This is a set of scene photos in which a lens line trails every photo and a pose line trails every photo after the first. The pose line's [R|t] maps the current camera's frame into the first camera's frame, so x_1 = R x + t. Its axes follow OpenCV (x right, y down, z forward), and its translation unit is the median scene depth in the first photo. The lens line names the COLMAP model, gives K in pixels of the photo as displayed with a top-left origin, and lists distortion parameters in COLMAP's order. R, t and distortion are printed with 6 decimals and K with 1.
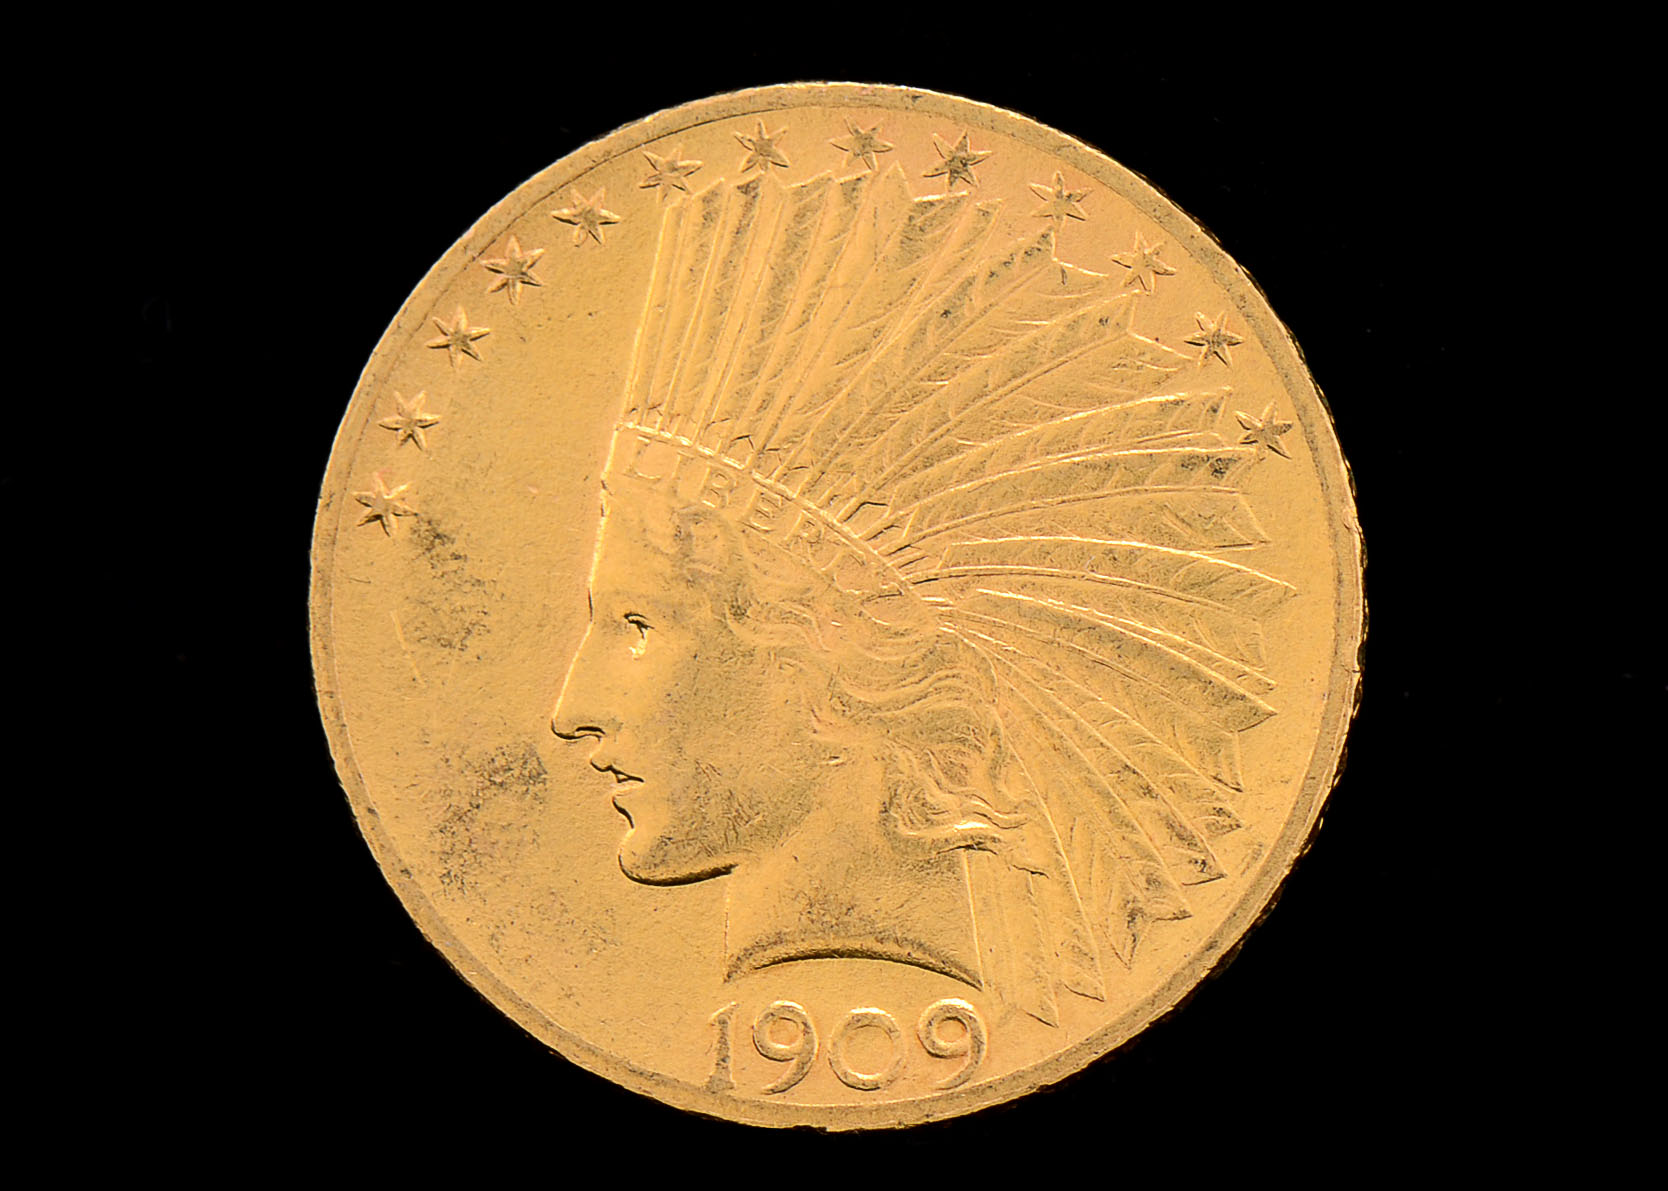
lens RADIAL K [[9769.6, 0, 830.0], [0, 9769.6, 588.9], [0, 0, 1]] dist [-0.141986, 0.000000]
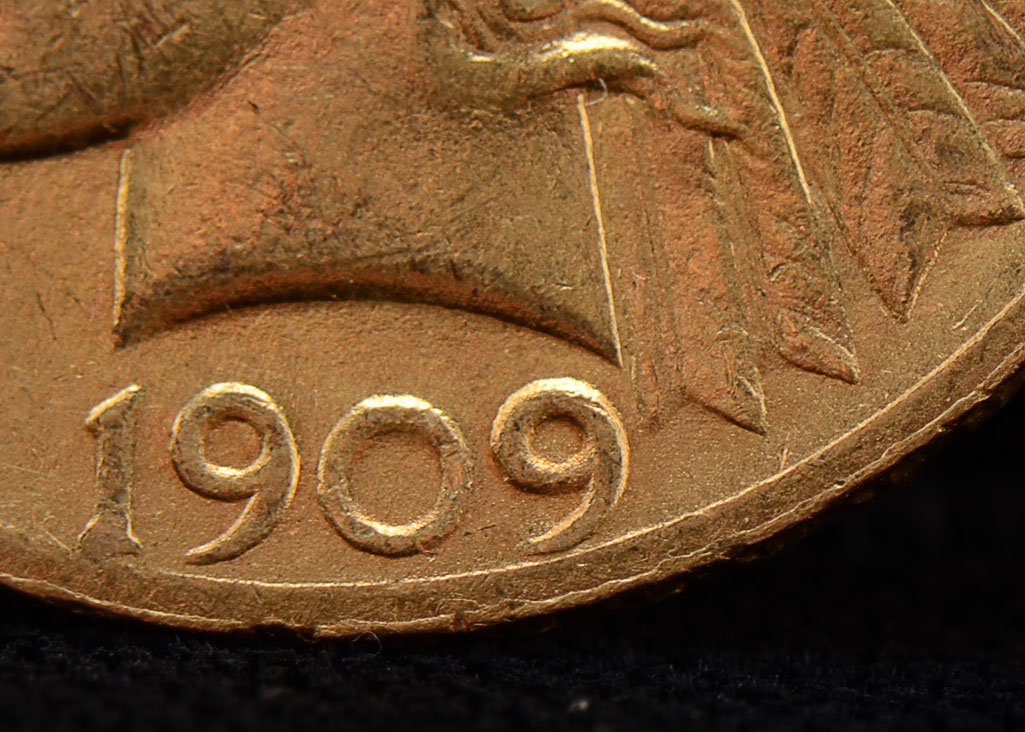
lens RADIAL K [[6003.5, 0, 513.4], [0, 6003.5, 364.9], [0, 0, 1]] dist [-0.141986, 0.000000]
pose [[0.996111, -0.003157, 0.088052, -0.017867], [-0.001571, 0.998563, 0.053575, 0.024193], [-0.088094, -0.053505, 0.994674, 0.683749]]
